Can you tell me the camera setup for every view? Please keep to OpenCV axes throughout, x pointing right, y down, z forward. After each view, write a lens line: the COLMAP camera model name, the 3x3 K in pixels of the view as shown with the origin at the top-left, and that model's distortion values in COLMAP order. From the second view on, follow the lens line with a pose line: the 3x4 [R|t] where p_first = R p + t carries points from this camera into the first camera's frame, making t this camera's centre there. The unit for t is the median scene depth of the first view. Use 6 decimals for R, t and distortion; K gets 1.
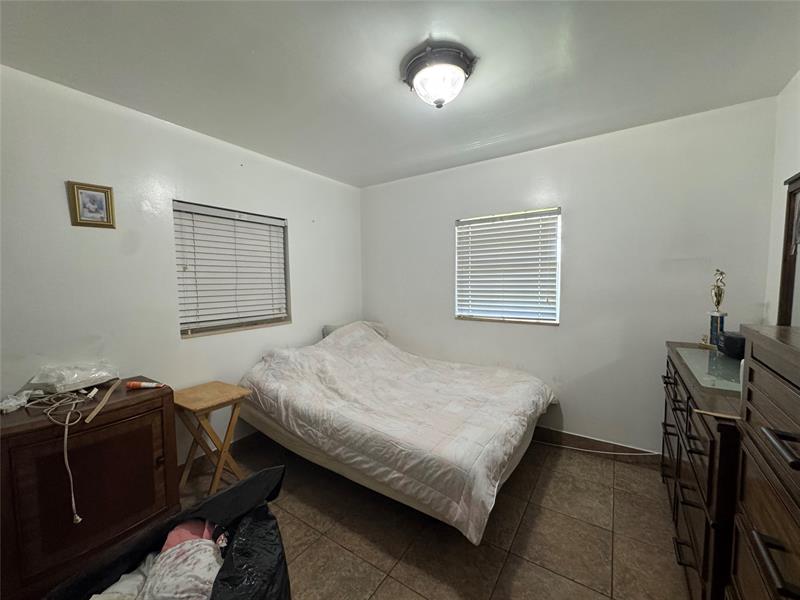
lens RADIAL K [[321.1, 0, 397.4], [0, 321.1, 300.2], [0, 0, 1]] dist [-0.004046, 0.000123]
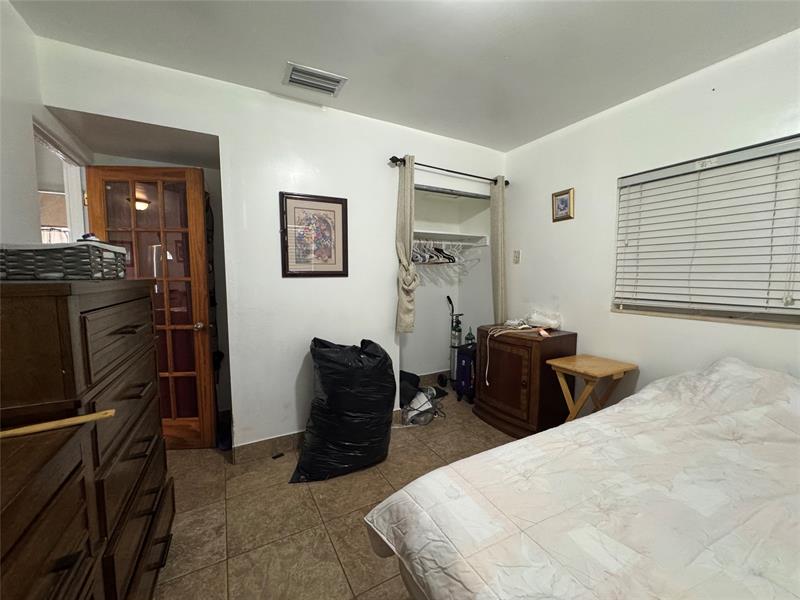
lens RADIAL K [[321.1, 0, 398.4], [0, 321.1, 299.9], [0, 0, 1]] dist [-0.004046, 0.000123]
pose [[-0.451982, 0.092304, -0.887239, 0.568976], [-0.040738, 0.991458, 0.123899, -0.018839], [0.891097, 0.092144, -0.444361, 0.828057]]
